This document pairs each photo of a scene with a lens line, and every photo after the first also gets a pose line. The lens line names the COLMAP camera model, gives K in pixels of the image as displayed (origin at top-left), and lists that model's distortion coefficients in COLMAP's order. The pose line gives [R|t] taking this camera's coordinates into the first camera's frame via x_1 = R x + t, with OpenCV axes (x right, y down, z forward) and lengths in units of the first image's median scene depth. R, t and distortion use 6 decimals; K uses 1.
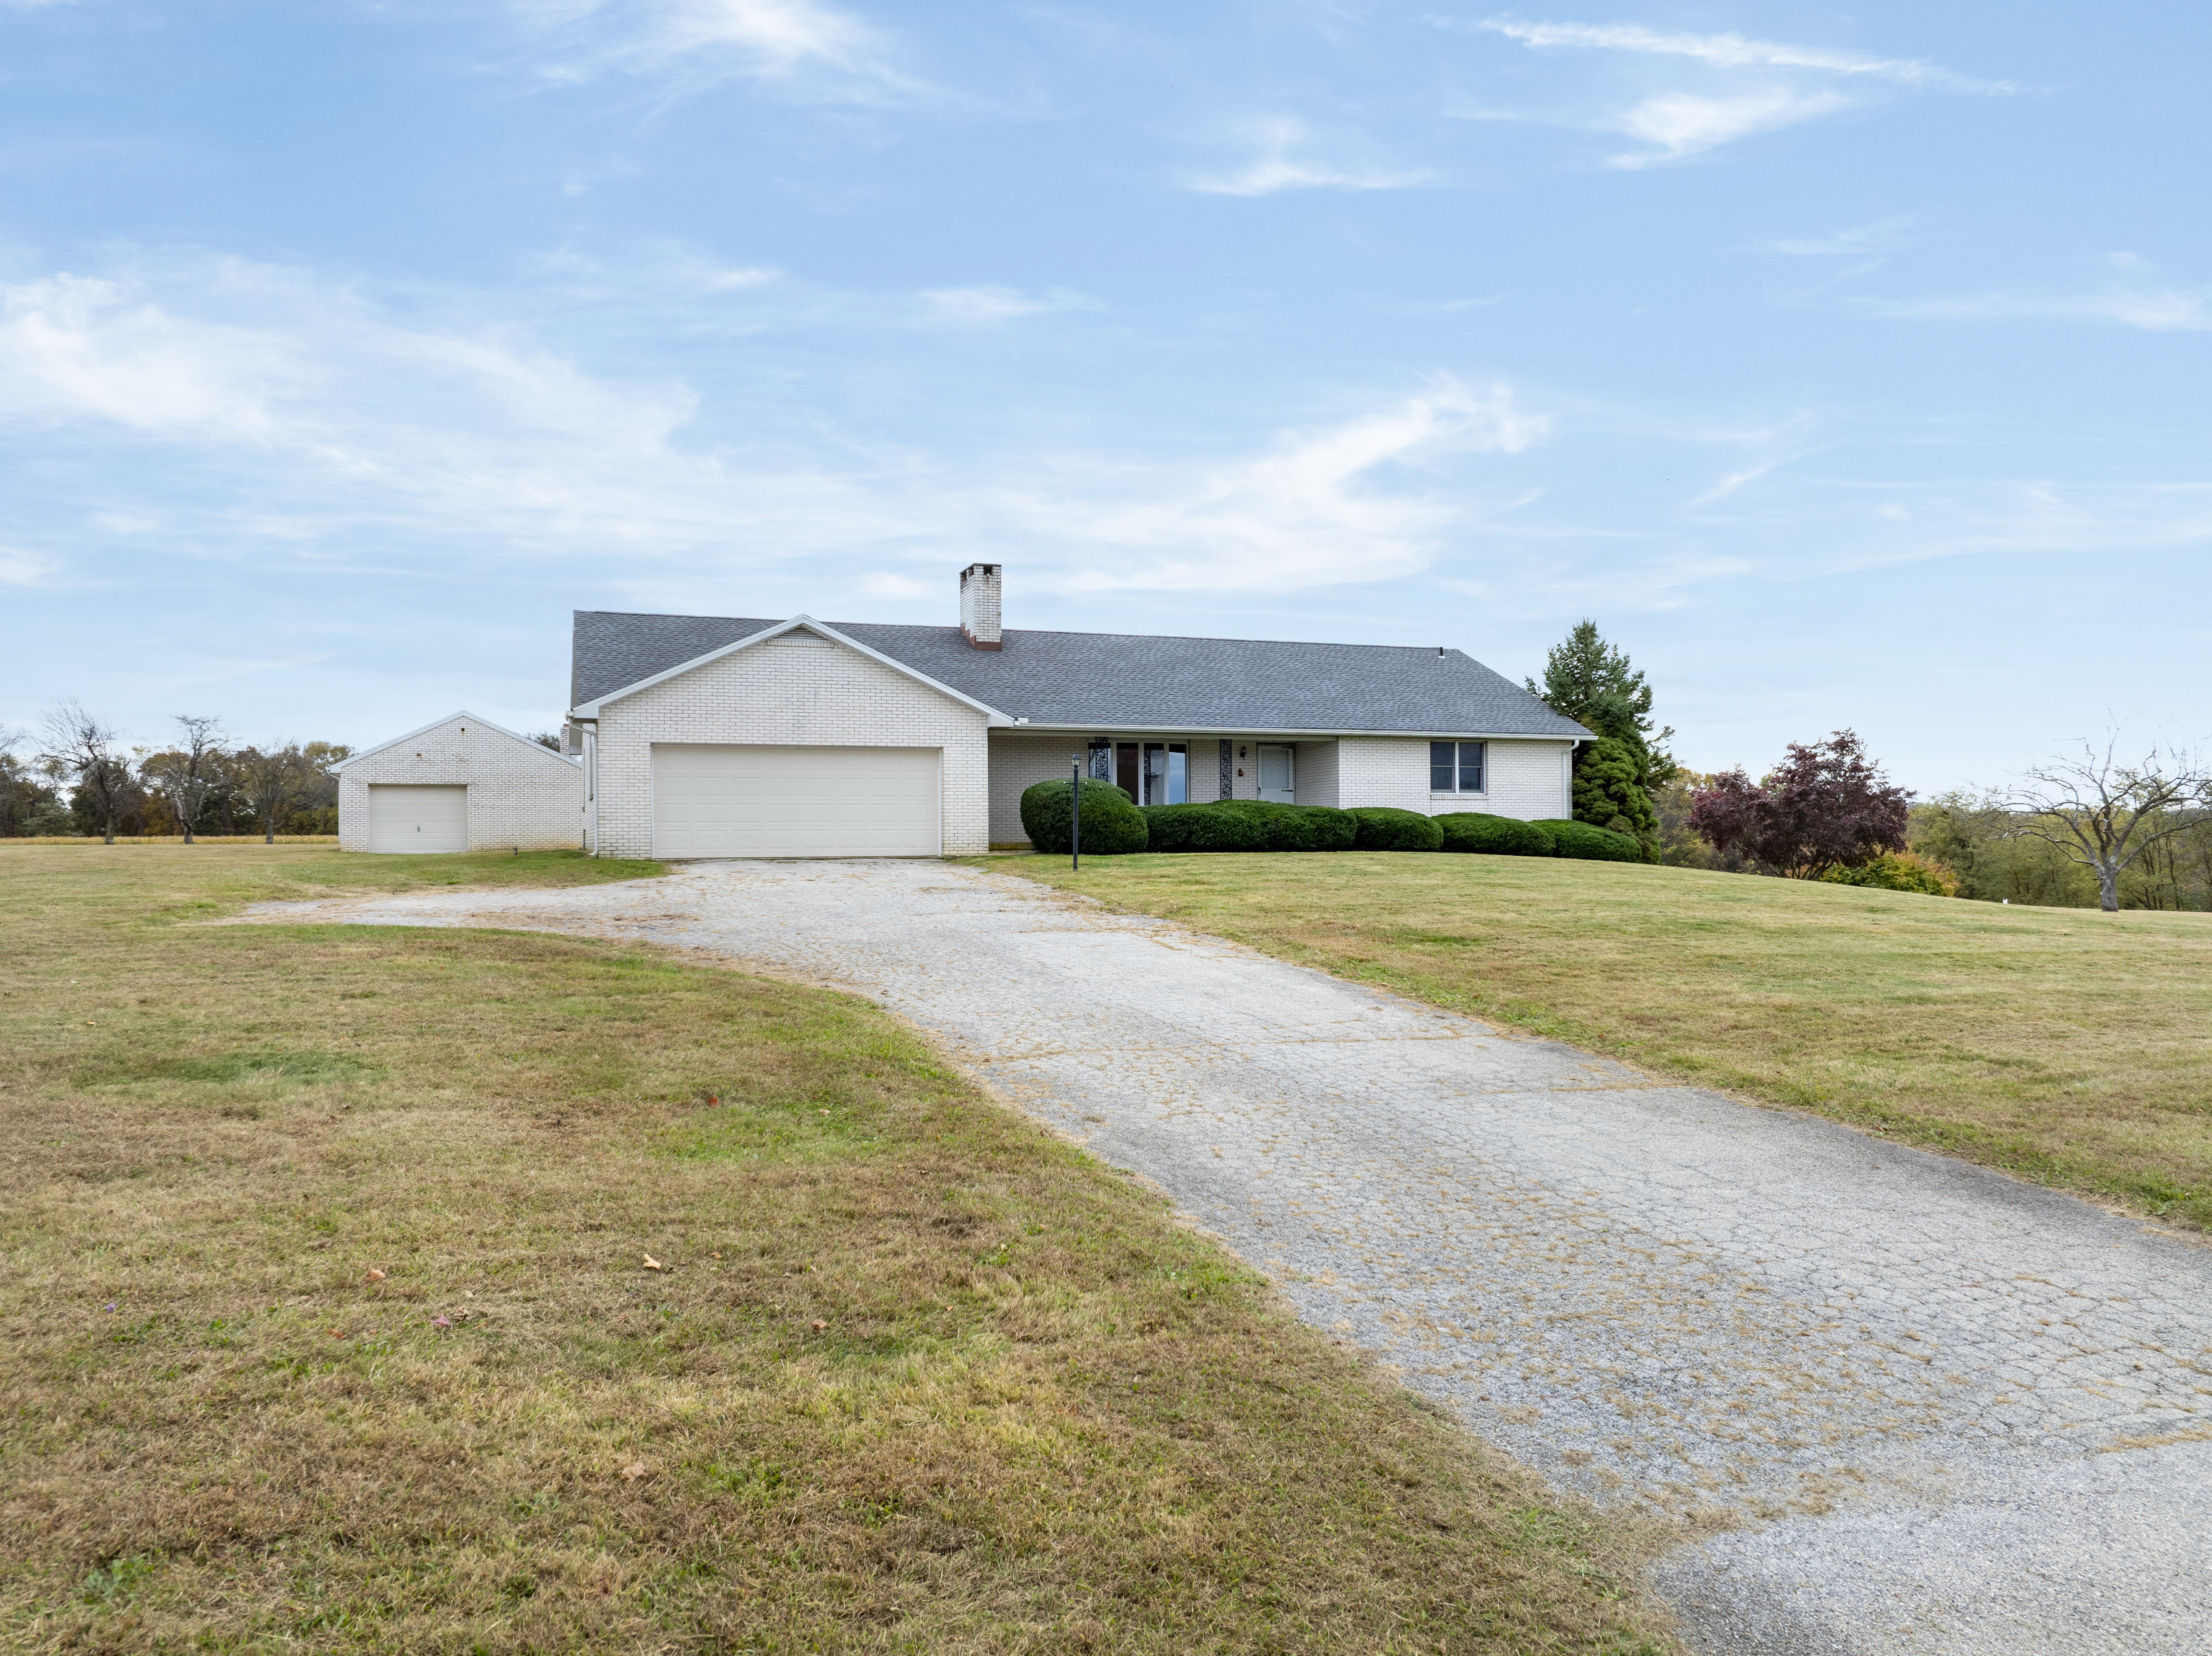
lens RADIAL K [[1552.1, 0, 1106.0], [0, 1552.1, 828.0], [0, 0, 1]] dist [-0.038007, 0.002703]
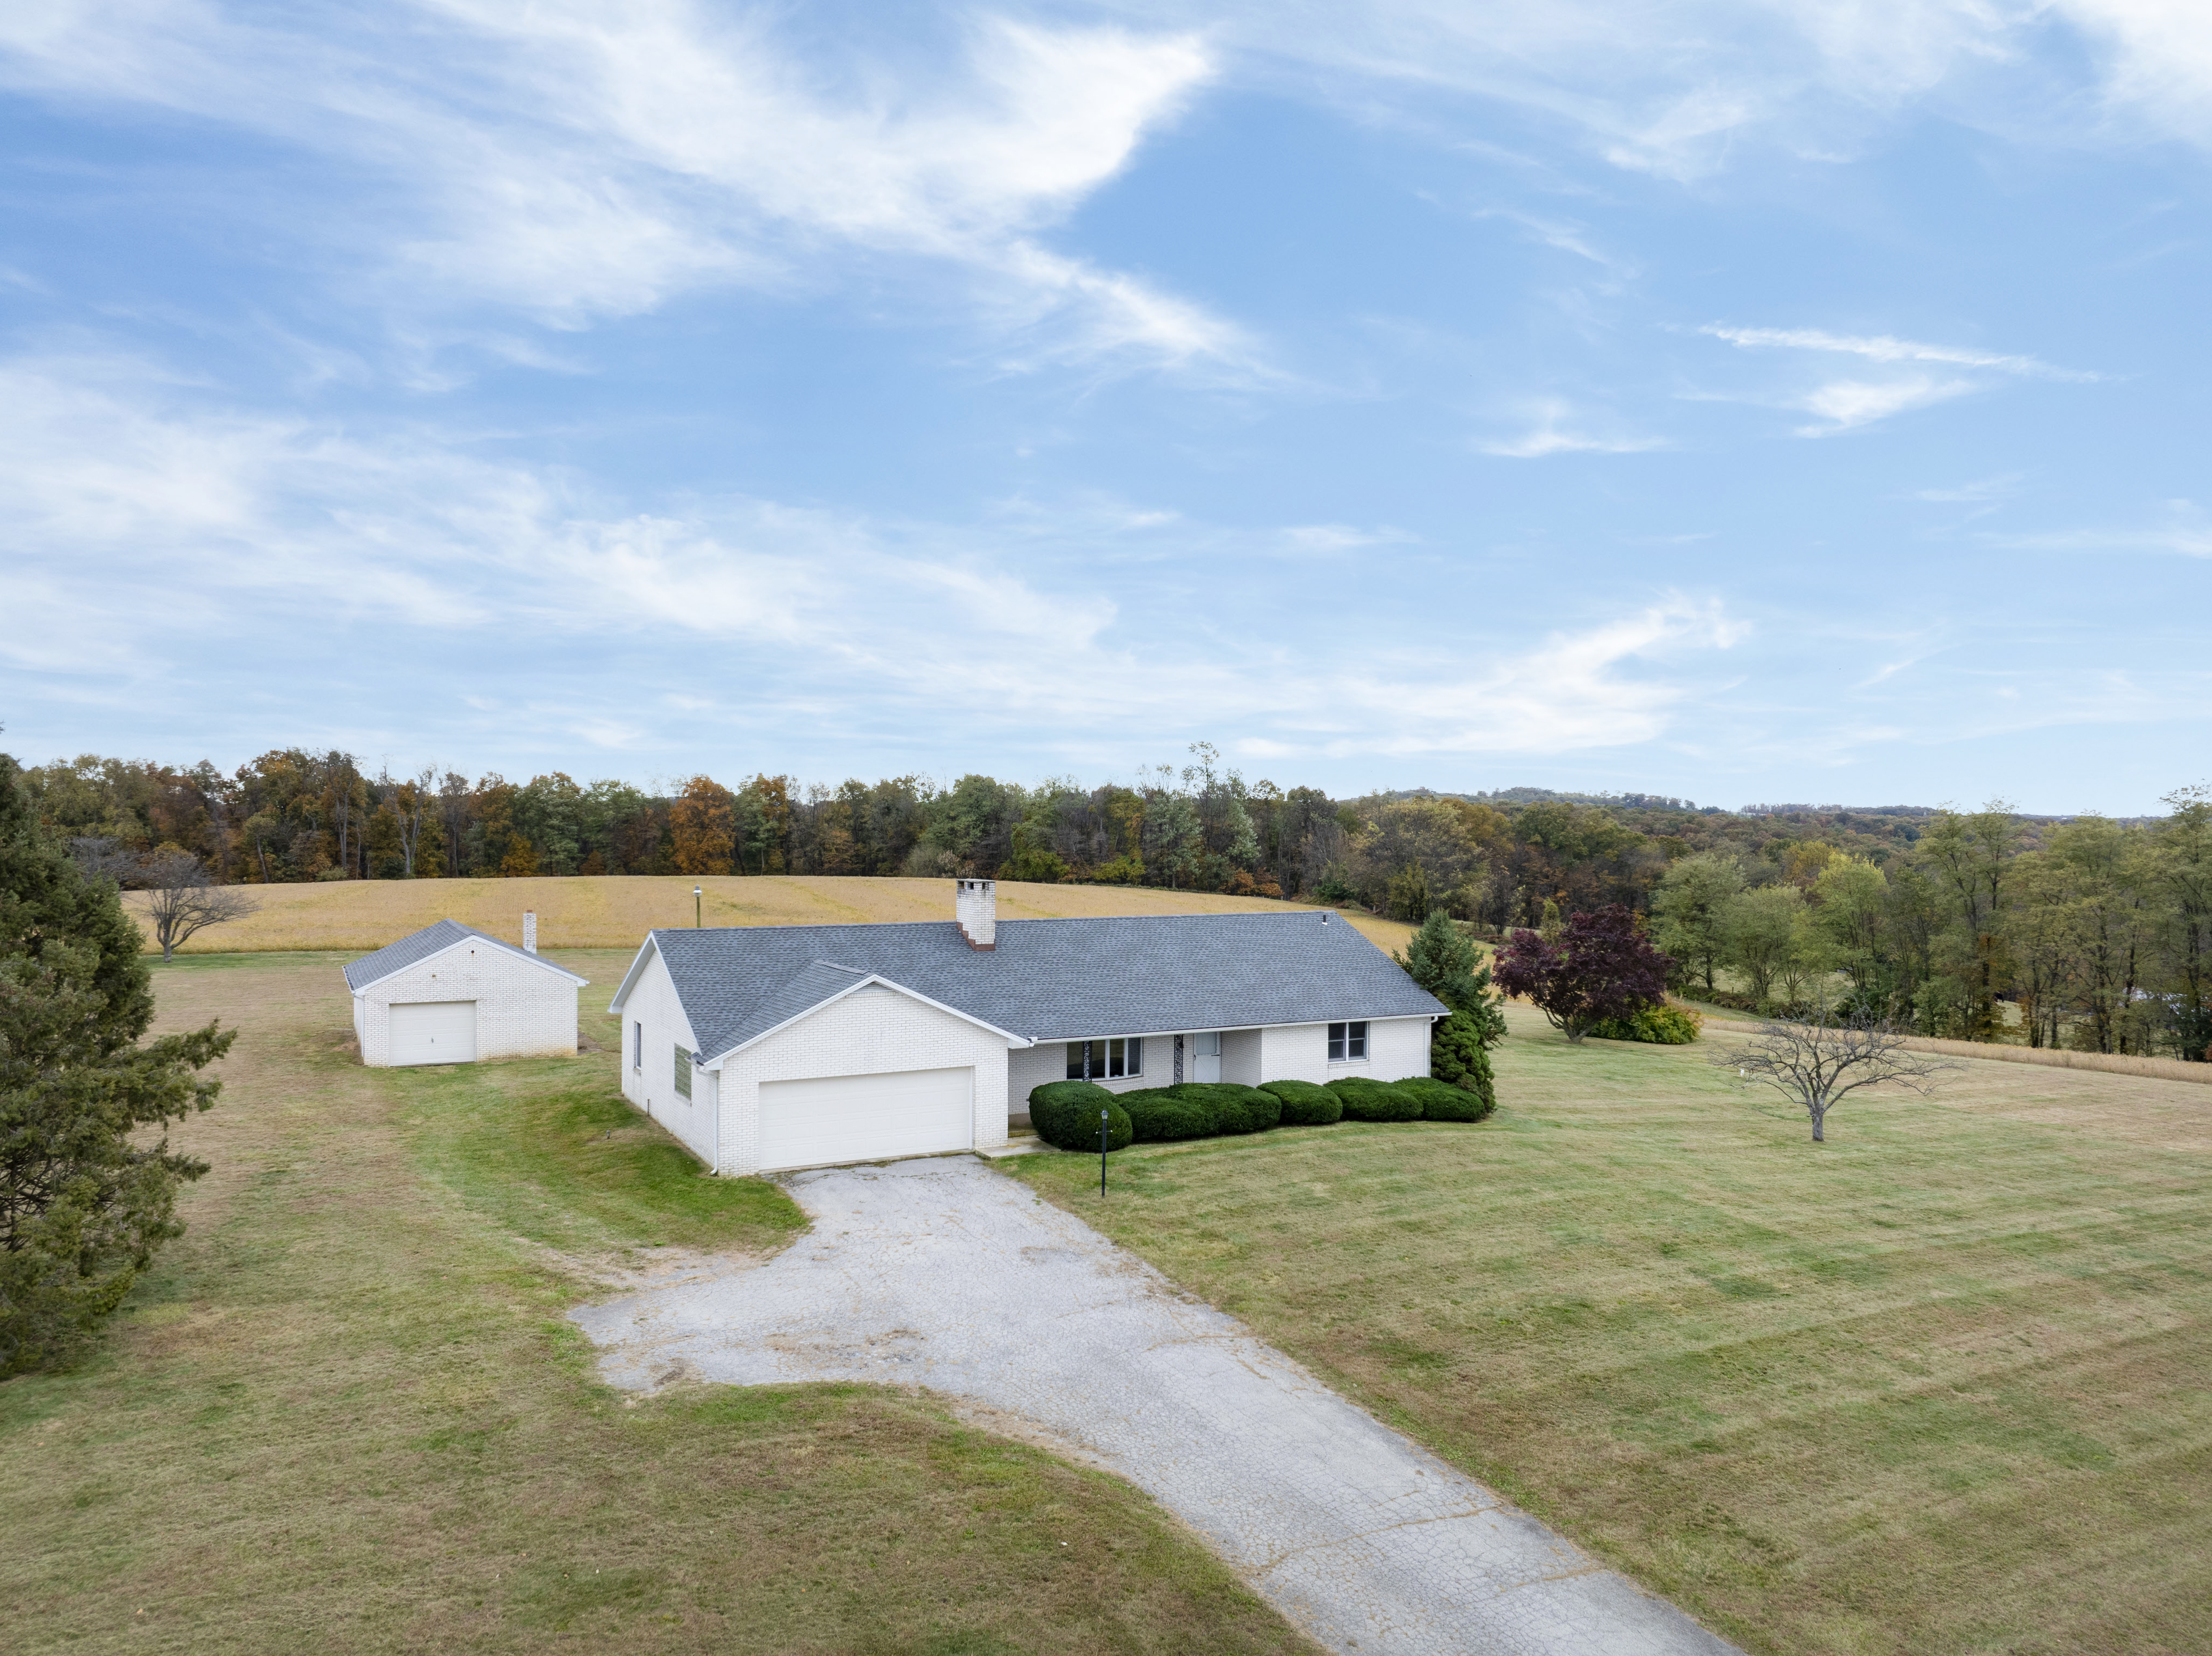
lens RADIAL K [[1552.1, 0, 1106.0], [0, 1552.1, 828.0], [0, 0, 1]] dist [-0.038007, 0.002703]
pose [[0.989639, 0.009190, 0.143281, -0.156954], [-0.011411, 0.999827, 0.014686, -0.230561], [-0.143121, -0.016169, 0.989573, -0.242679]]
